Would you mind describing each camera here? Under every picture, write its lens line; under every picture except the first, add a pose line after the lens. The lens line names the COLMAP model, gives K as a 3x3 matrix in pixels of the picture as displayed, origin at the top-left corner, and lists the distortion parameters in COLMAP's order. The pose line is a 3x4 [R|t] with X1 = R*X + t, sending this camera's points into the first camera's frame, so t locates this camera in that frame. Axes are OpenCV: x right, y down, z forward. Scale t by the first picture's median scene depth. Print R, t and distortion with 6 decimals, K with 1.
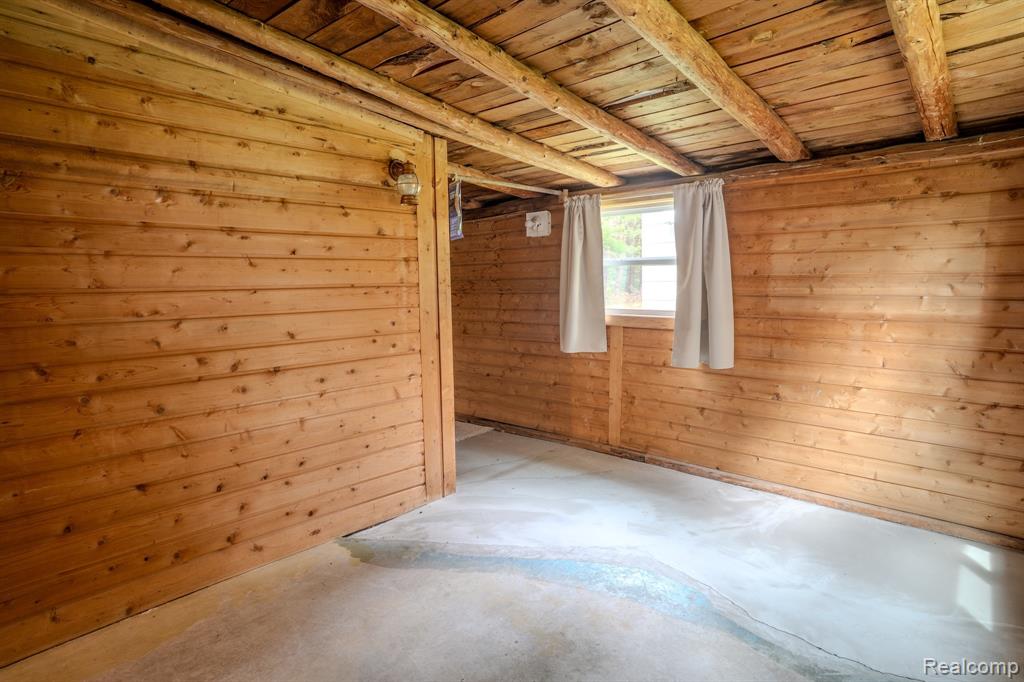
lens RADIAL K [[557.5, 0, 507.3], [0, 557.5, 342.1], [0, 0, 1]] dist [-0.054353, 0.037379]
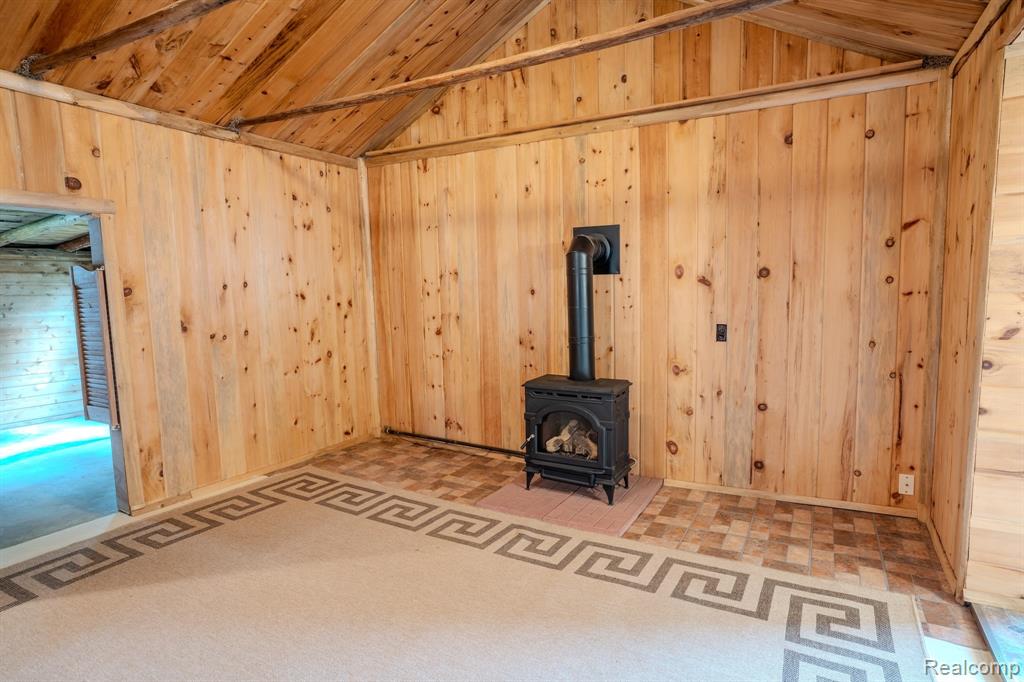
lens RADIAL K [[557.5, 0, 512.8], [0, 557.5, 339.7], [0, 0, 1]] dist [-0.054353, 0.037379]
pose [[-0.230515, -0.069705, 0.970569, -1.753467], [0.133237, 0.985776, 0.102441, 0.027621], [-0.963904, 0.152930, -0.217949, -0.271072]]
